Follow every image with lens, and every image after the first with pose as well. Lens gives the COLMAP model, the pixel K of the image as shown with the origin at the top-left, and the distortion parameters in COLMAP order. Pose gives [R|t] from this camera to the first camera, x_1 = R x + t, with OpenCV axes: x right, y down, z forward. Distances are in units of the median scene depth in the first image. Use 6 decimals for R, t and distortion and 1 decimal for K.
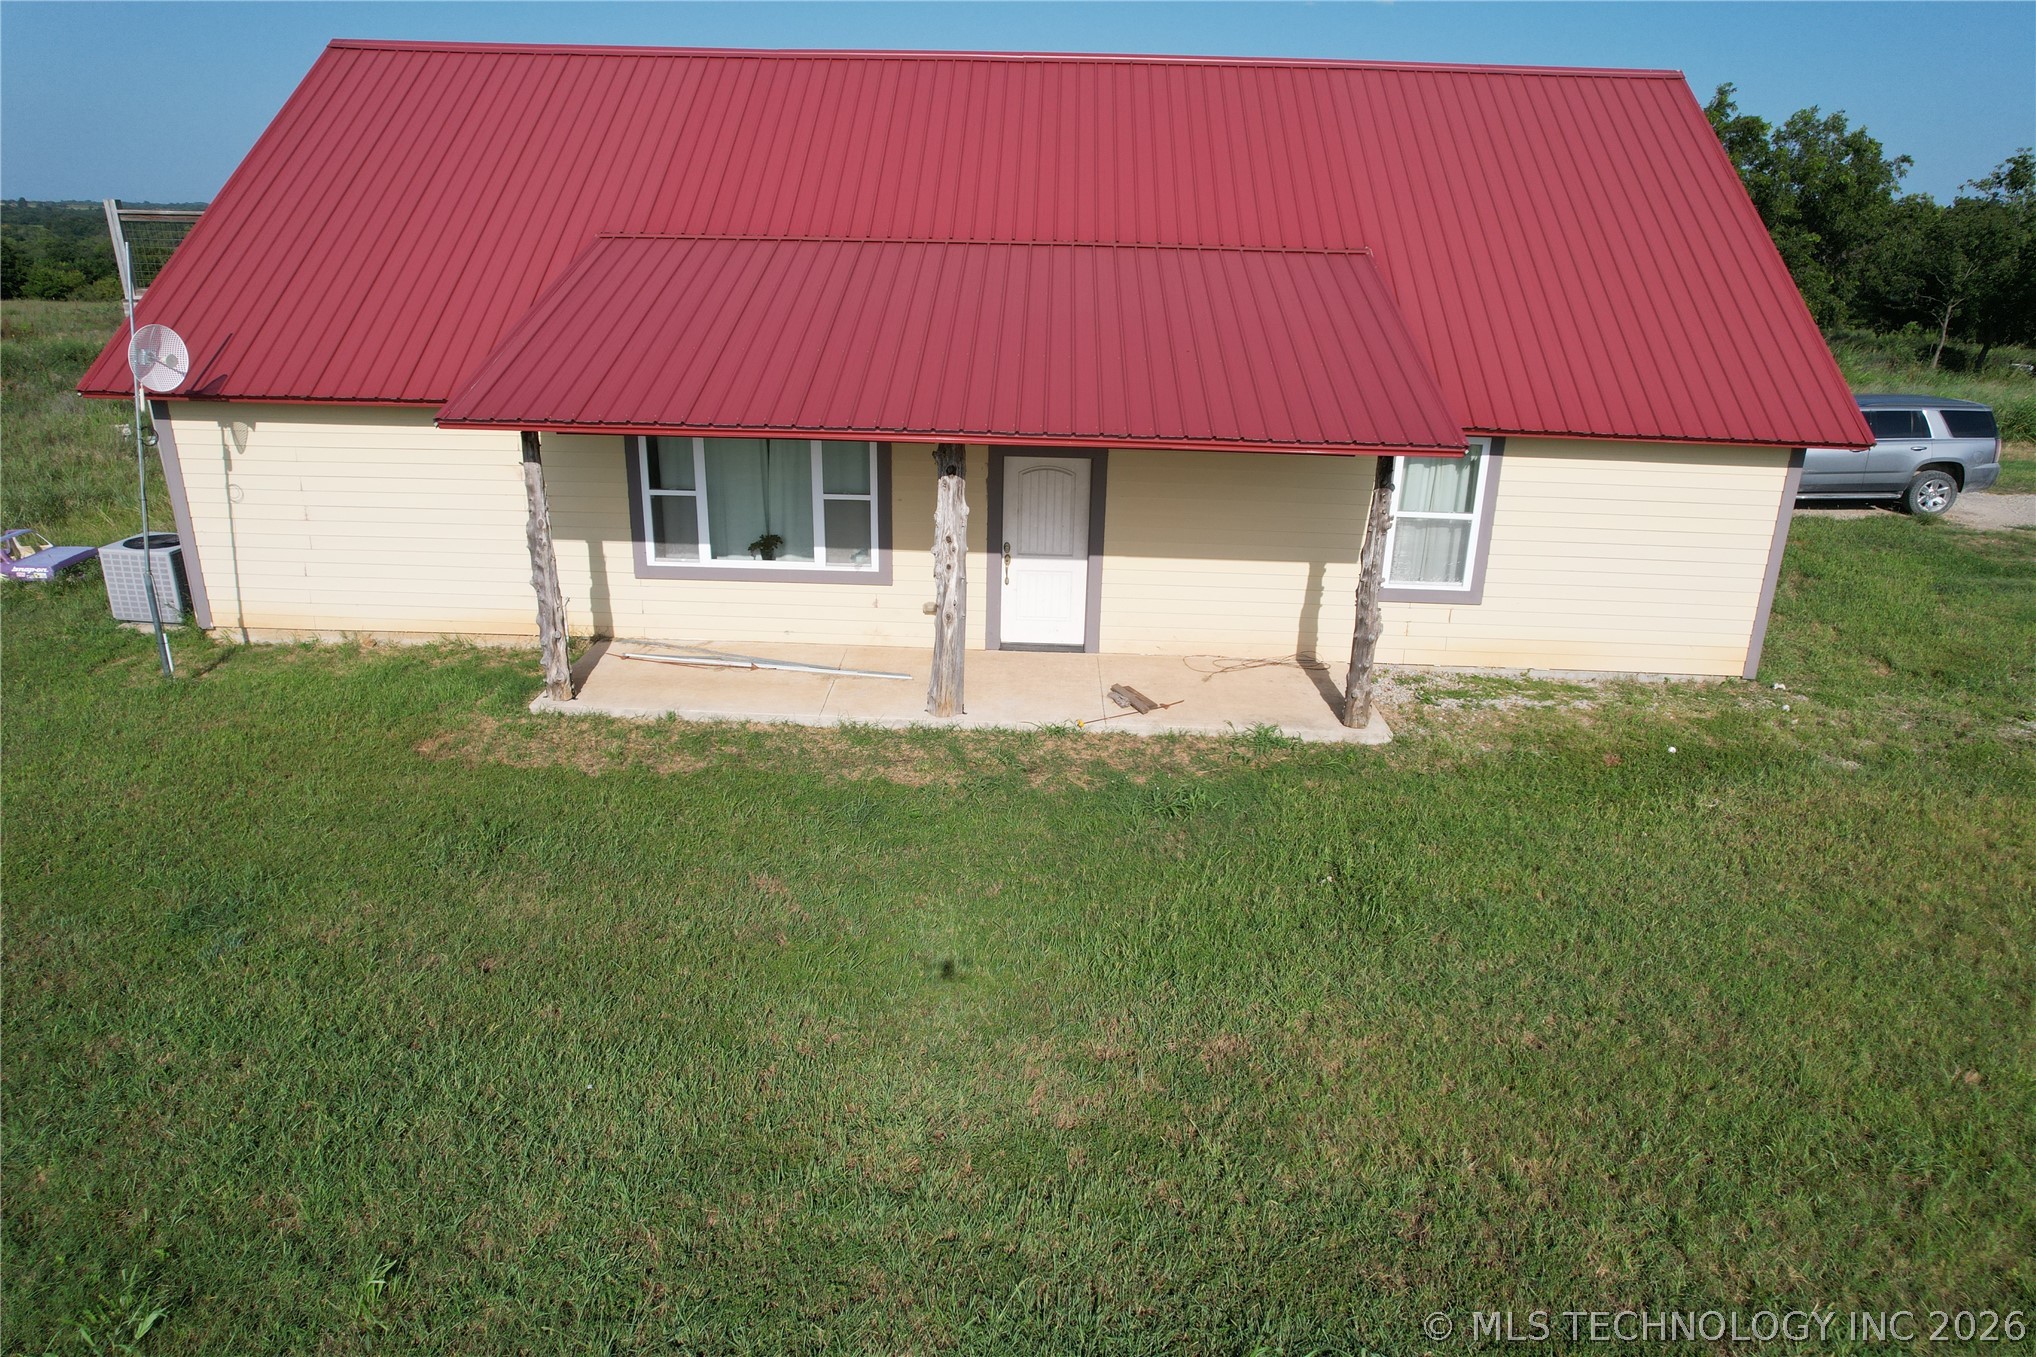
lens RADIAL K [[1319.6, 0, 1026.6], [0, 1319.6, 679.6], [0, 0, 1]] dist [-0.048366, 0.037271]
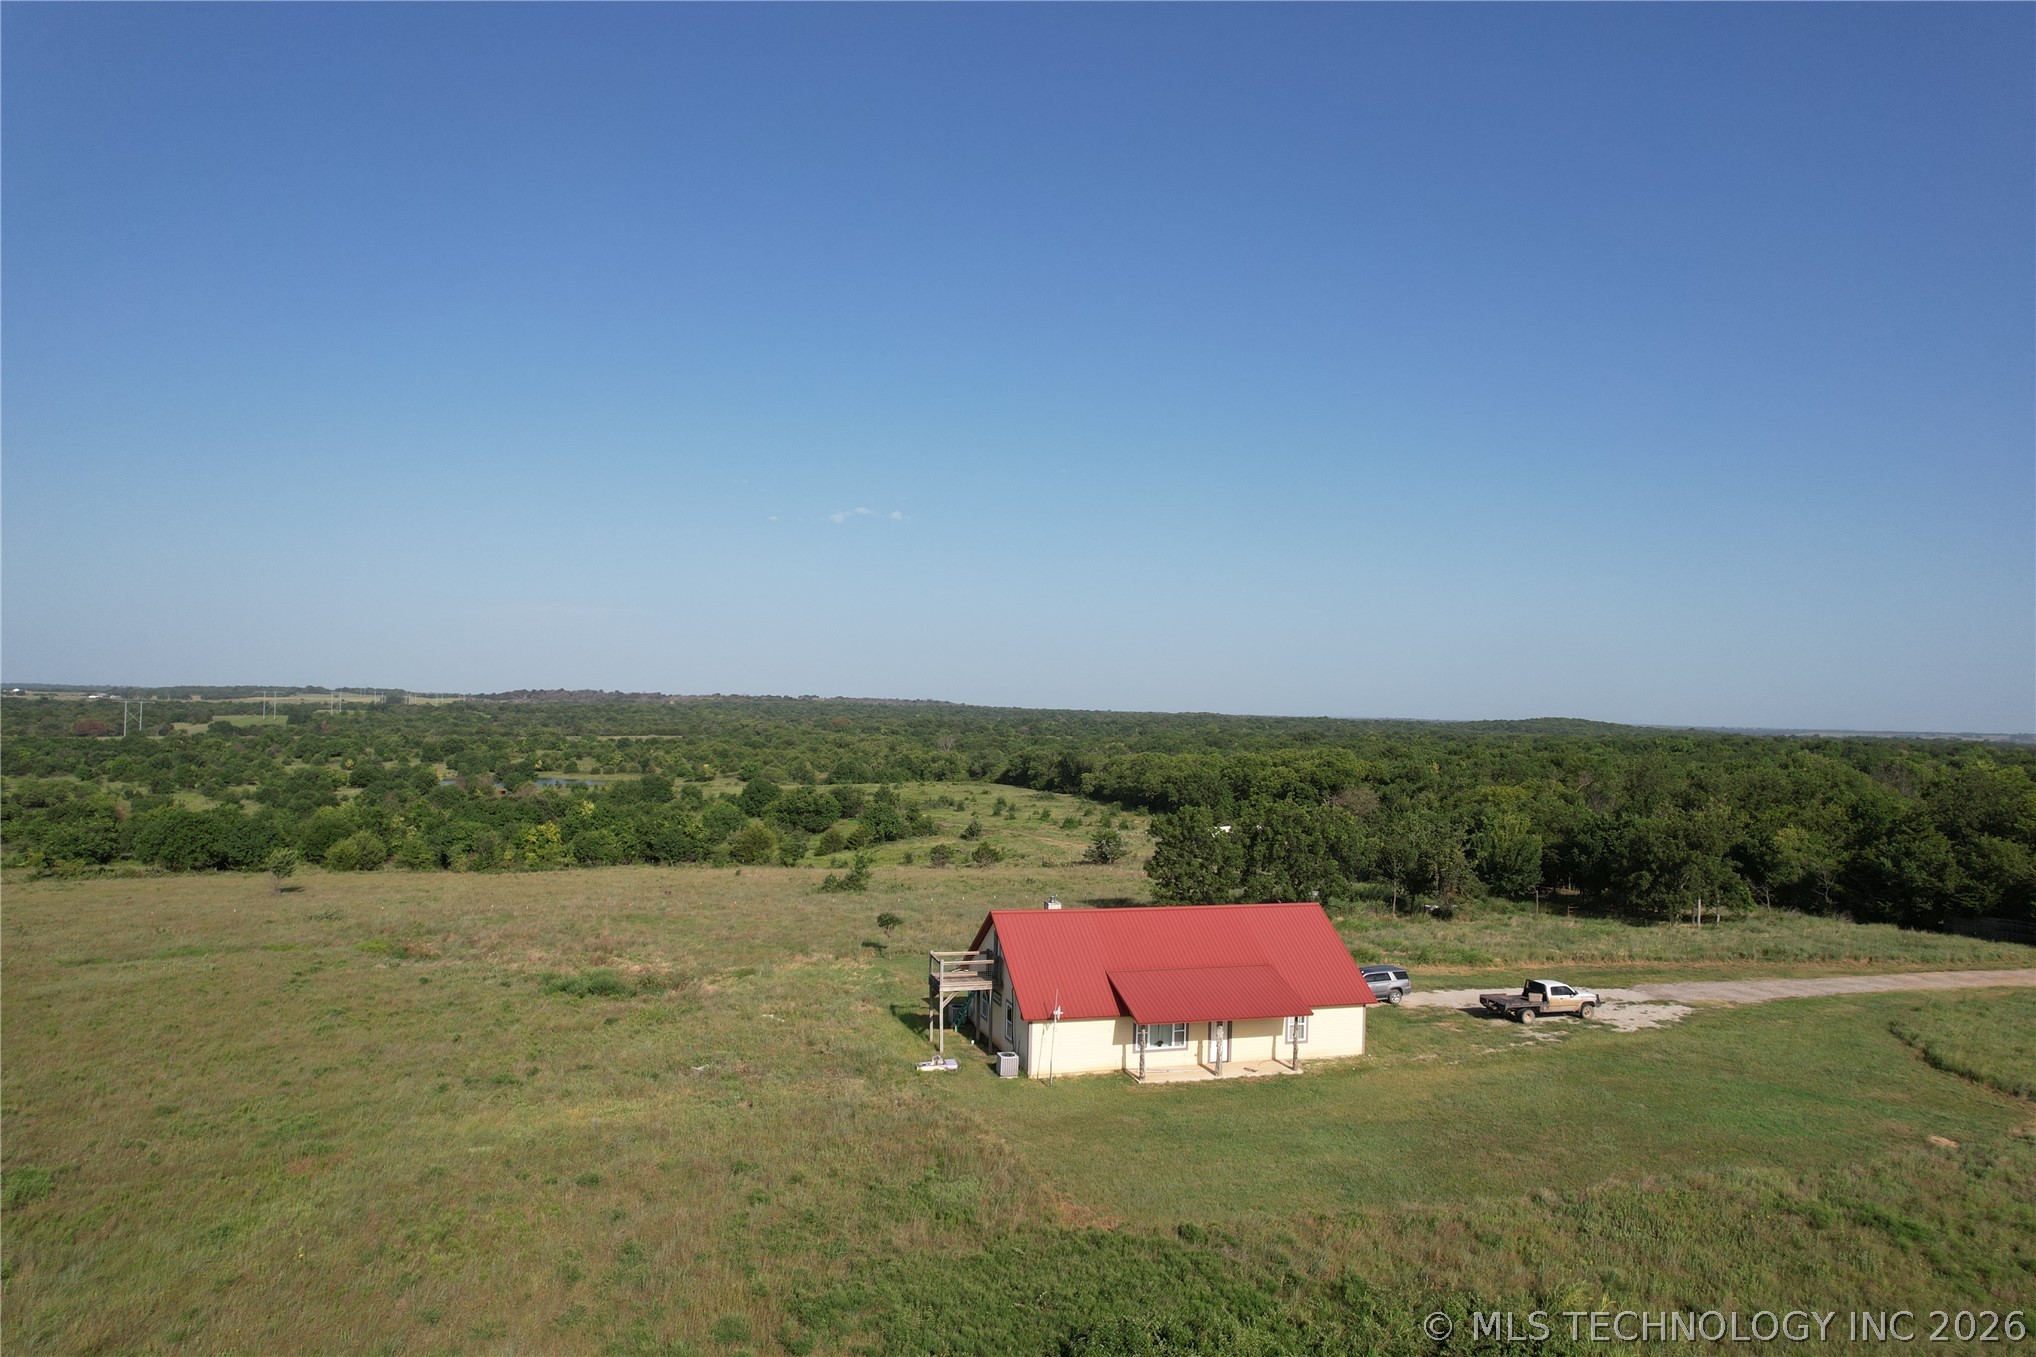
lens RADIAL K [[1319.6, 0, 1054.9], [0, 1319.6, 688.2], [0, 0, 1]] dist [-0.048366, 0.037271]
pose [[0.942598, 0.006024, 0.333876, -2.086631], [0.106514, 0.942187, -0.317709, 0.142574], [-0.316487, 0.335035, 0.887461, -3.290968]]
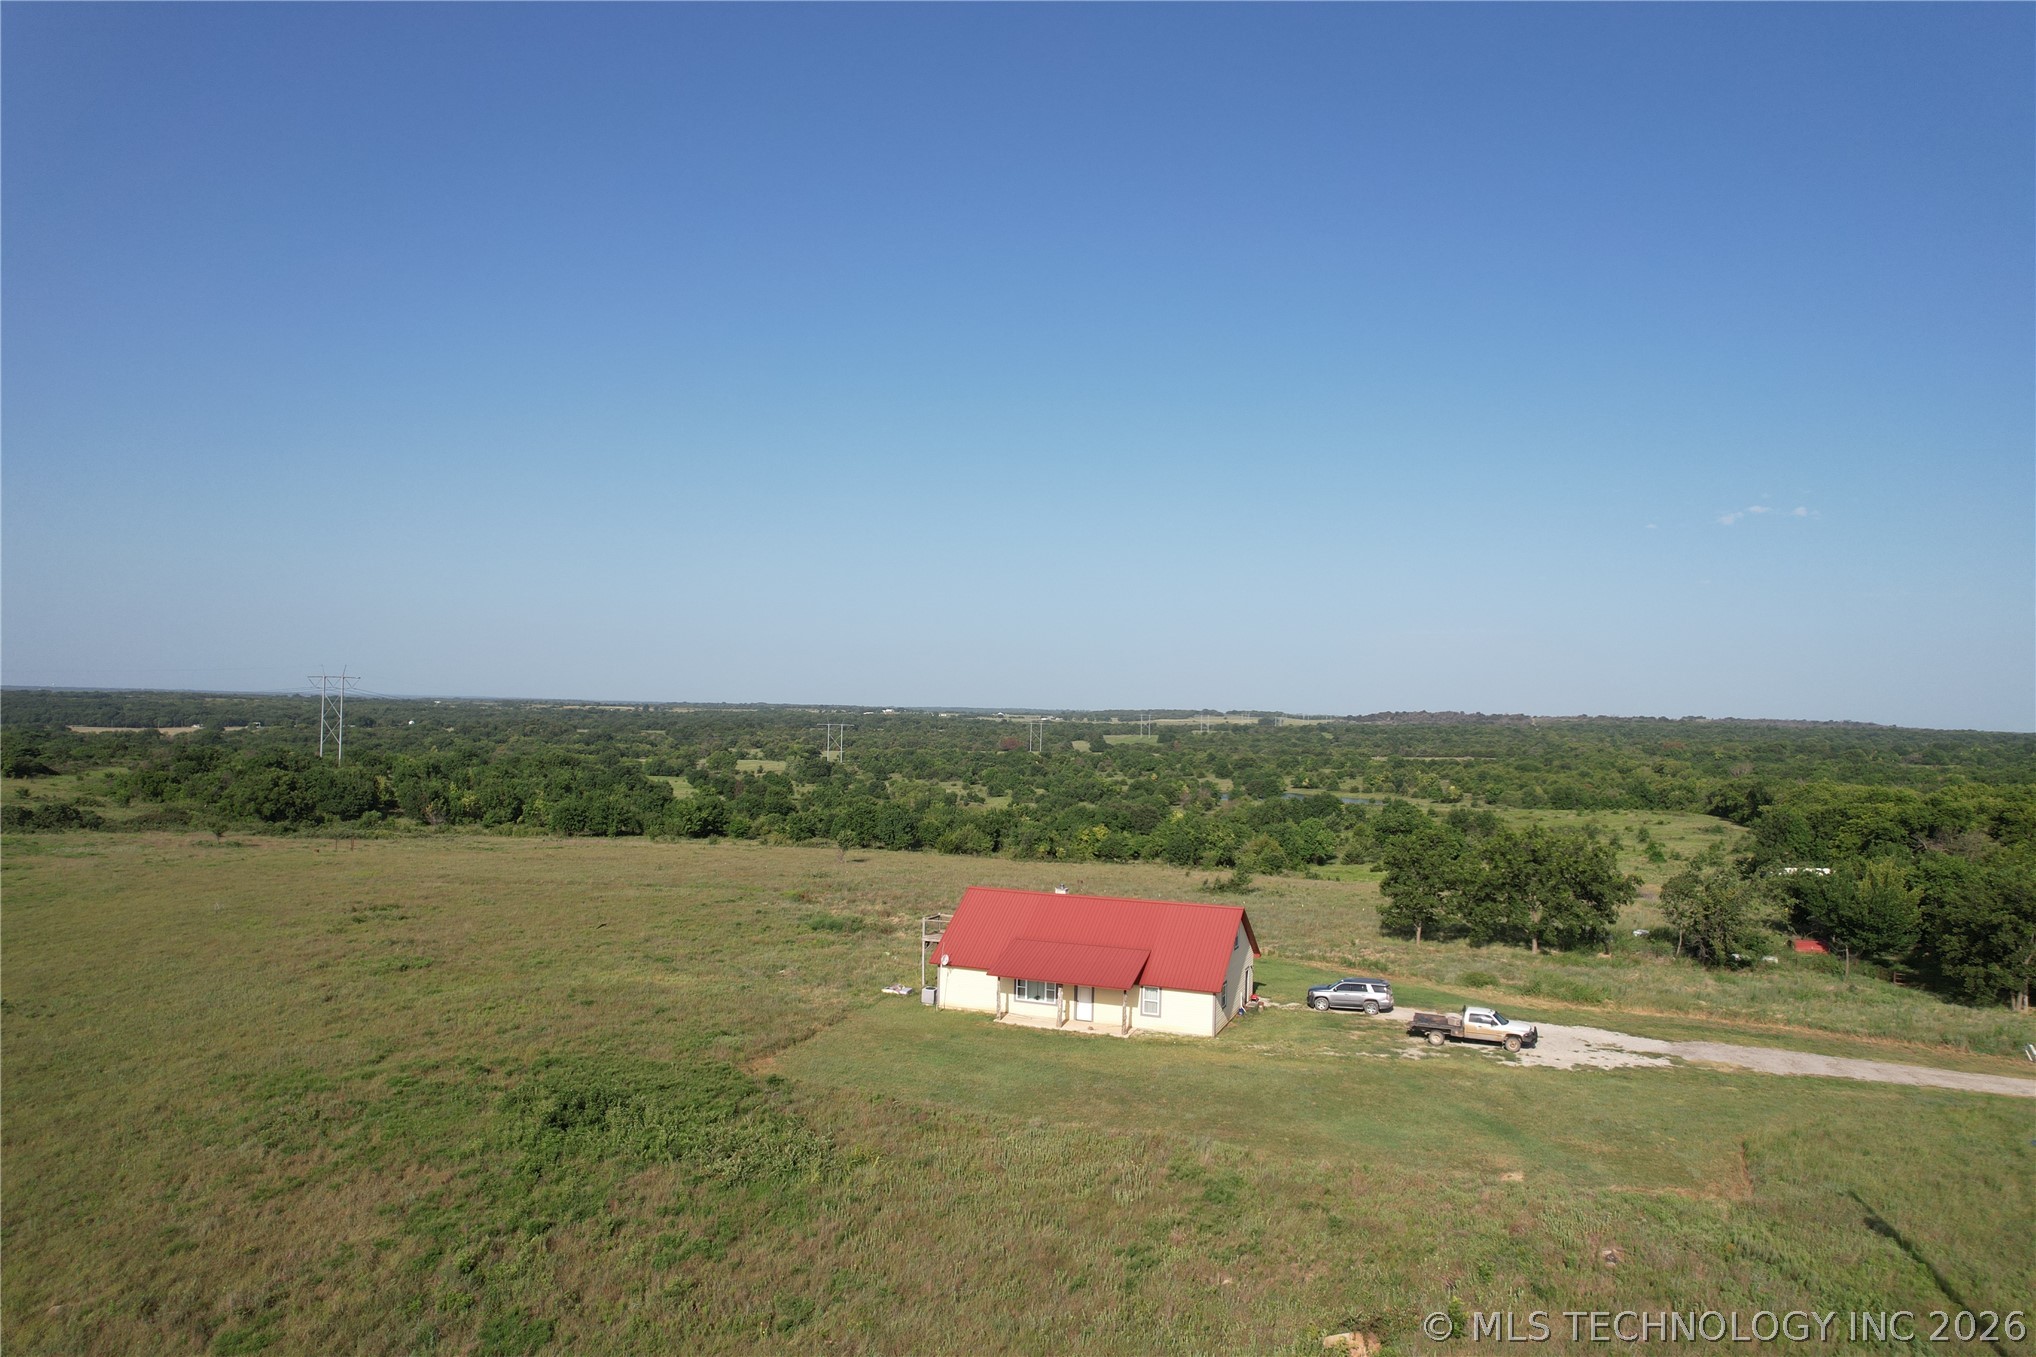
lens RADIAL K [[1319.6, 0, 1025.8], [0, 1319.6, 682.8], [0, 0, 1]] dist [-0.048366, 0.037271]
pose [[0.944070, -0.006304, -0.329684, 1.682756], [-0.110826, 0.935589, -0.335247, 0.550779], [0.310562, 0.353034, 0.882563, -4.616661]]
